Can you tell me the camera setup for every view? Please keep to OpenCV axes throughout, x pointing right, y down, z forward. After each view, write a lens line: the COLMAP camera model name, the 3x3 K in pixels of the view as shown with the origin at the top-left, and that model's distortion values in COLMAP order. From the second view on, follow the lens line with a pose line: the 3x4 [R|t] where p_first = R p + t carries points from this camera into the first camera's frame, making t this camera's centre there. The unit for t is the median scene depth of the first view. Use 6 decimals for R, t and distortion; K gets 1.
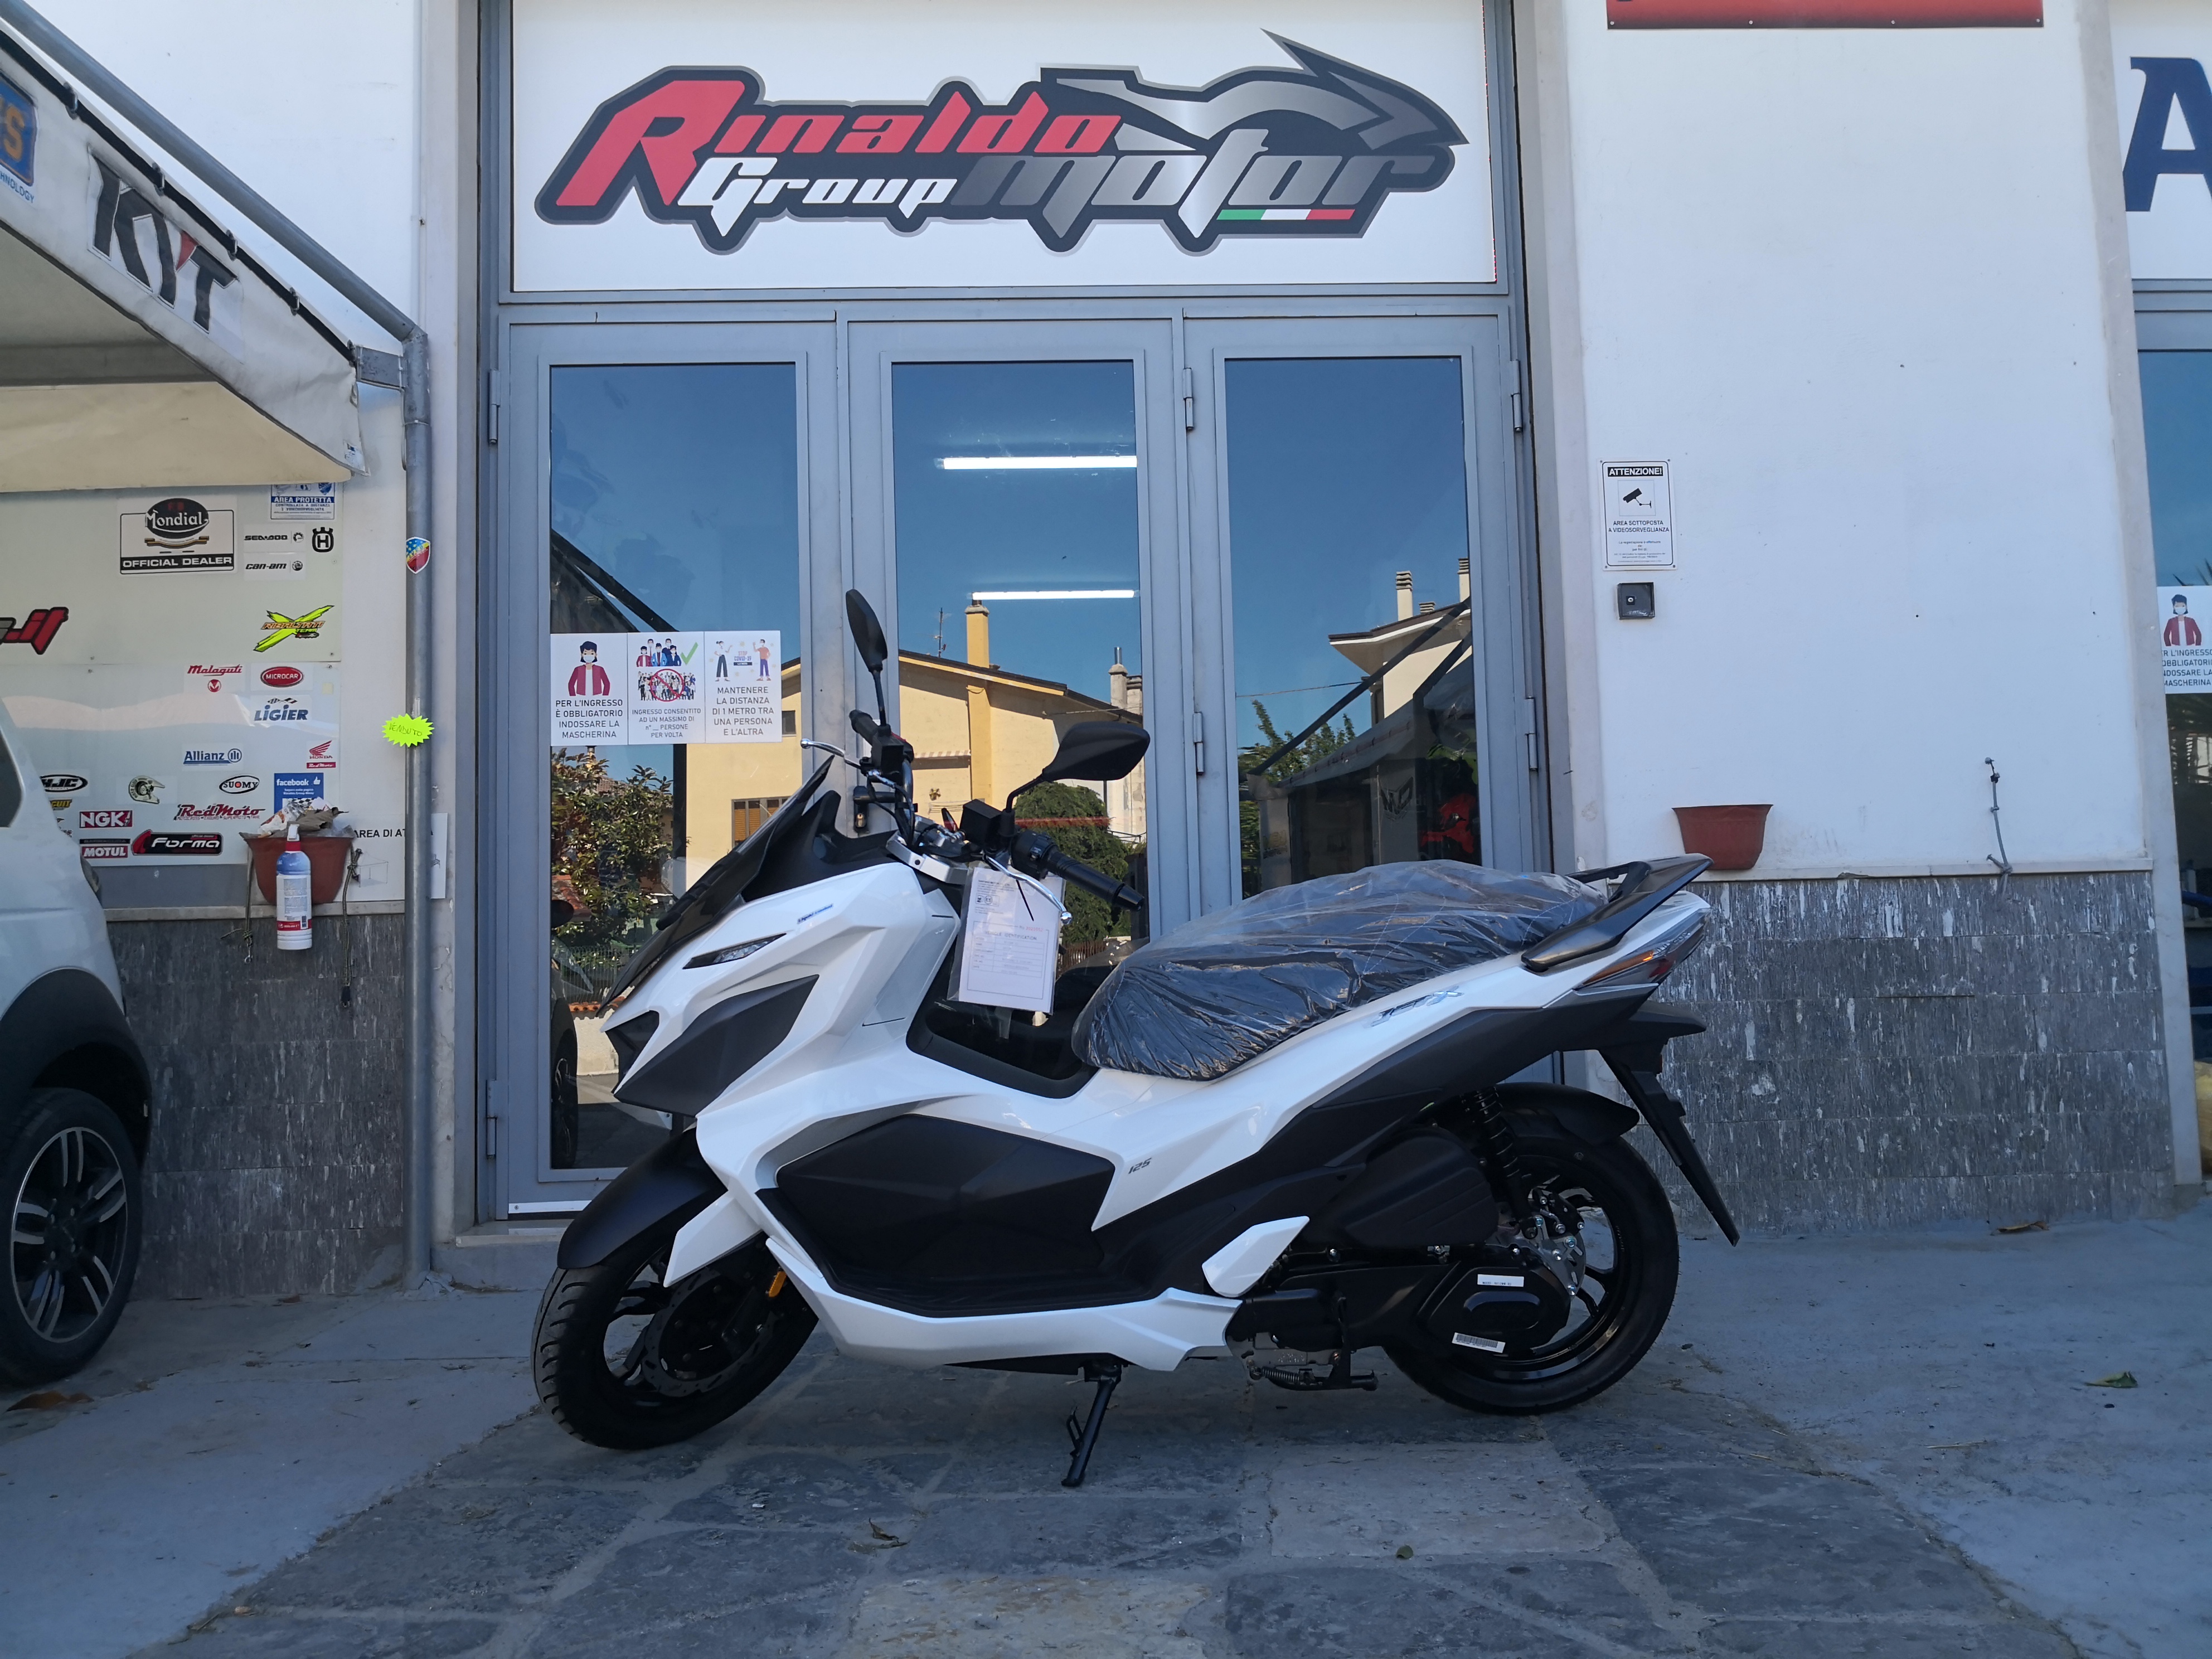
lens RADIAL K [[1805.9, 0, 1105.6], [0, 1805.9, 823.0], [0, 0, 1]] dist [0.020544, -0.039499]
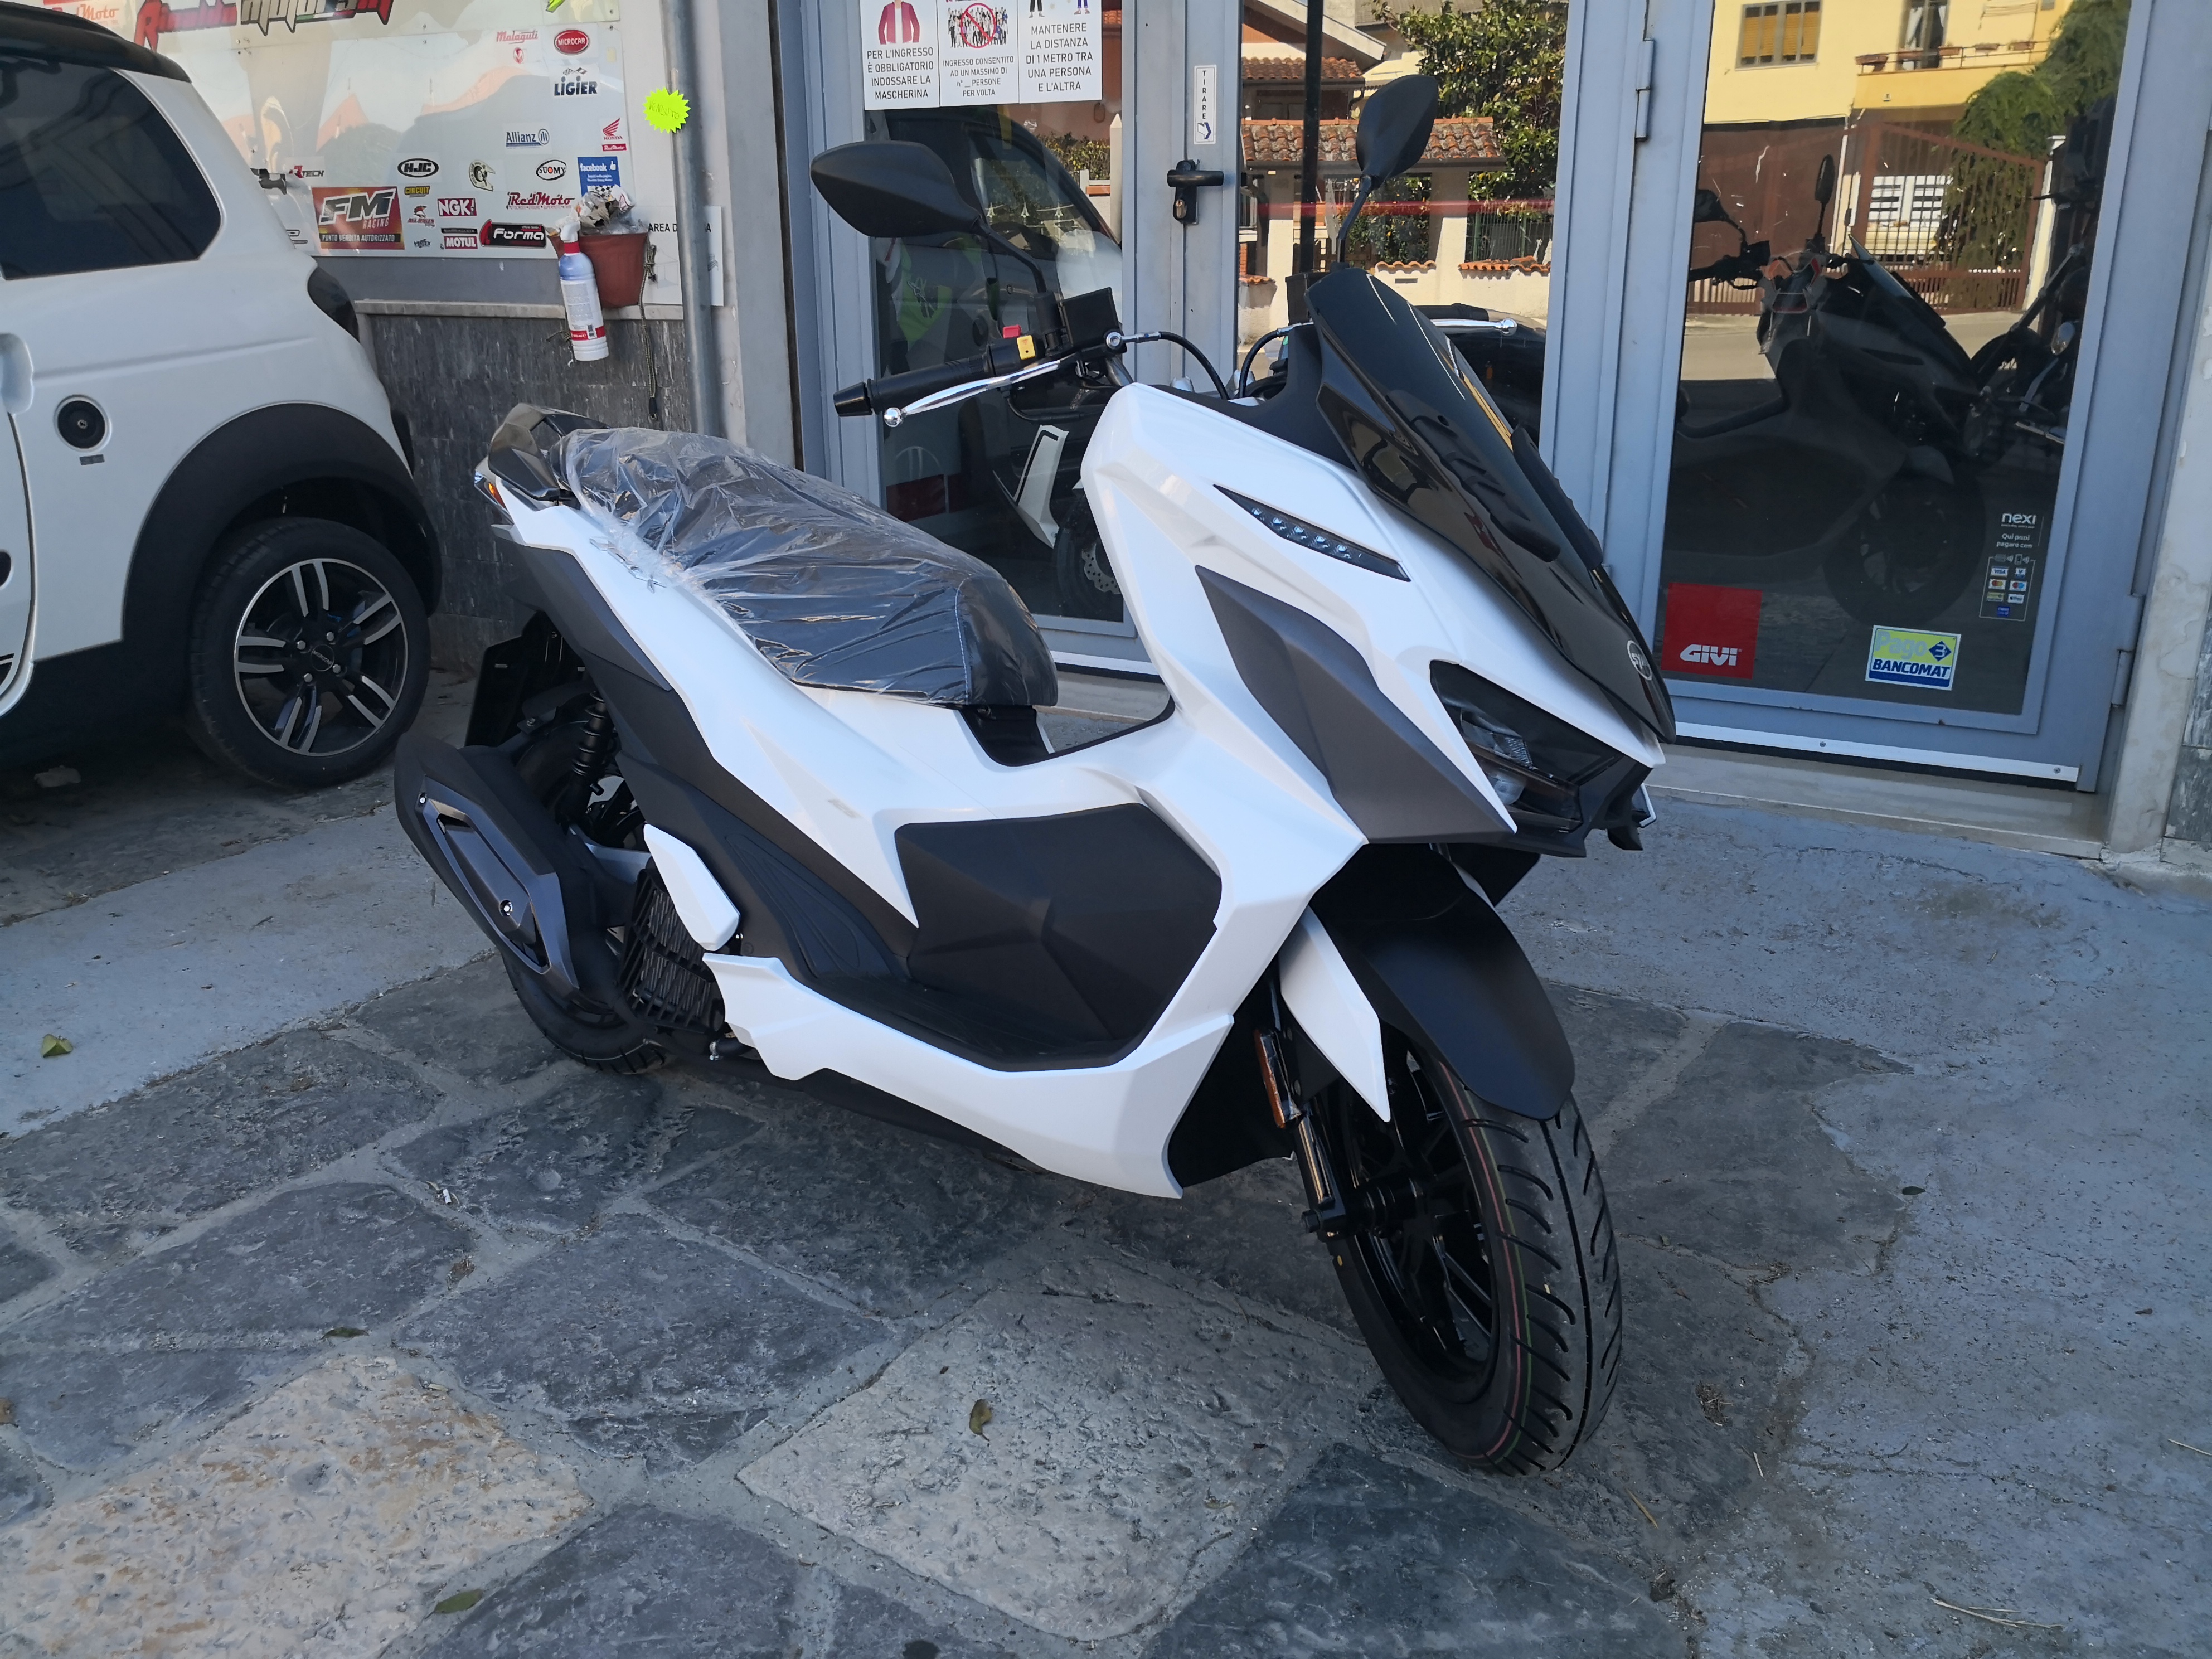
lens RADIAL K [[1805.9, 0, 1103.9], [0, 1805.9, 817.1], [0, 0, 1]] dist [0.020544, -0.039499]
pose [[0.853383, 0.181947, -0.488500, 0.274325], [0.029821, 0.918535, 0.394214, -0.071931], [0.520430, -0.350983, 0.778436, 0.295666]]
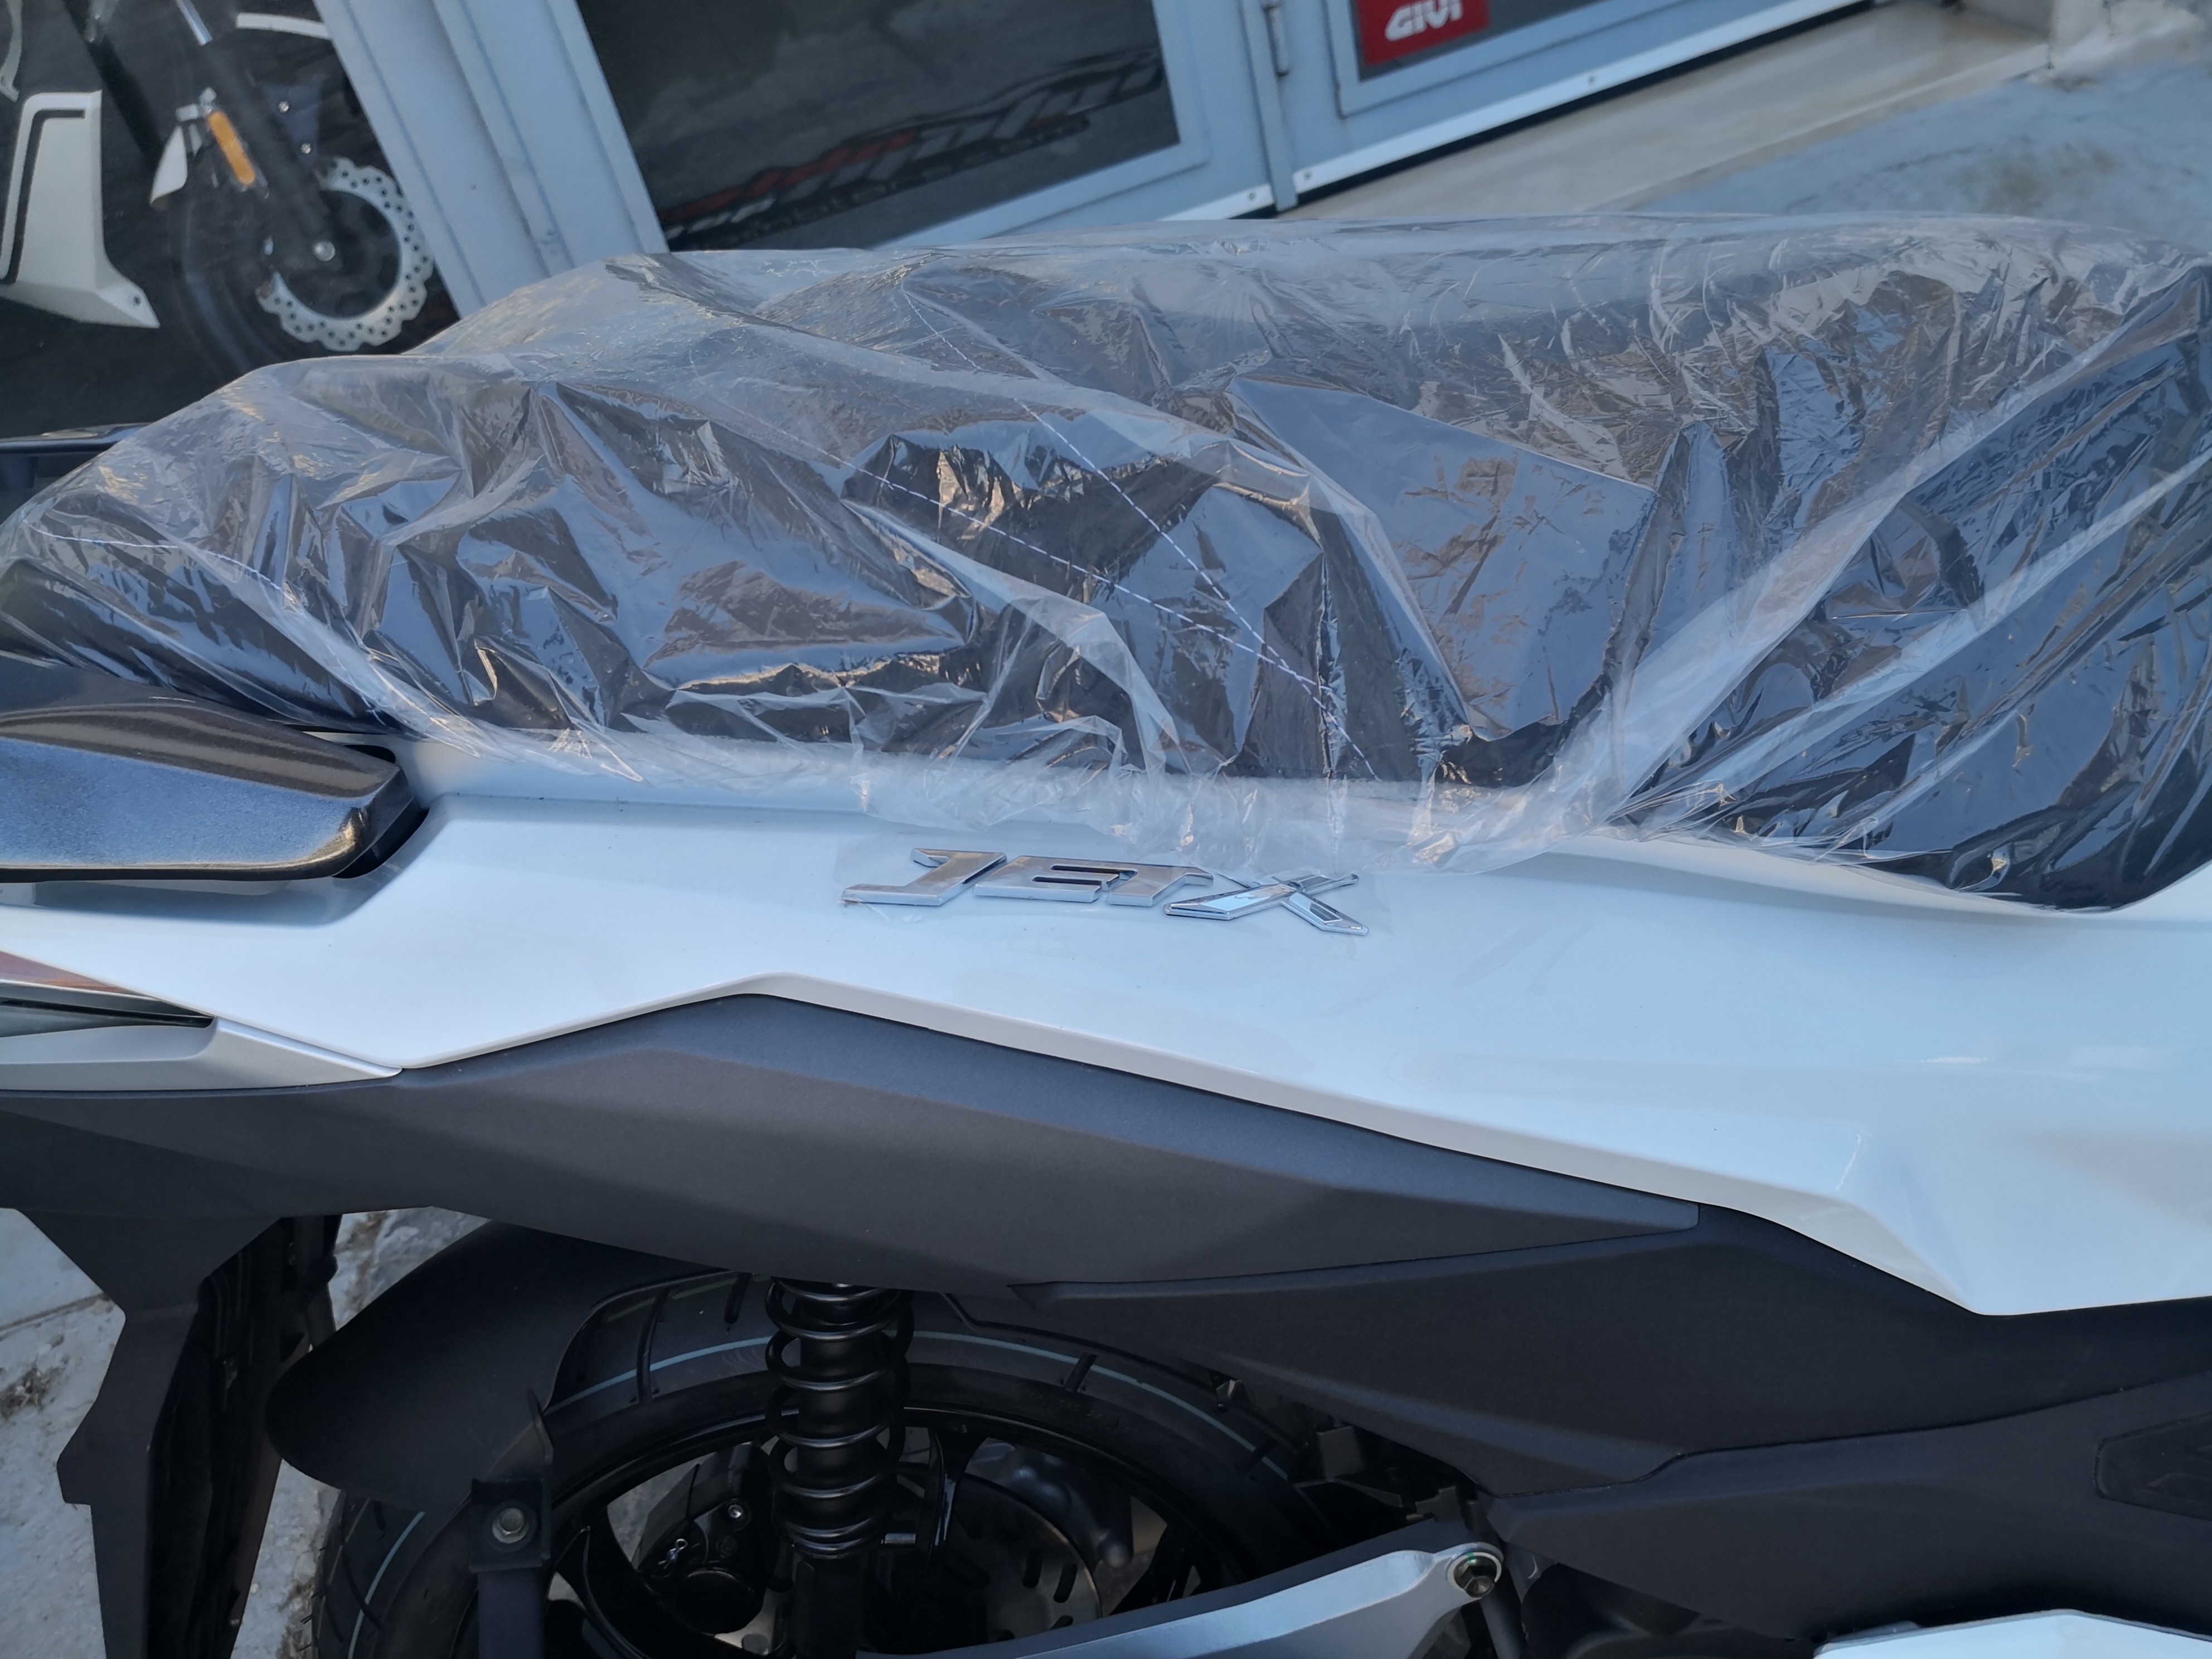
lens RADIAL K [[1805.9, 0, 1116.0], [0, 1805.9, 835.7], [0, 0, 1]] dist [0.020544, -0.039499]
pose [[0.947671, -0.307008, 0.087557, -0.091402], [0.167762, 0.712236, 0.681598, -0.023988], [-0.271617, -0.631242, 0.726469, 0.554237]]
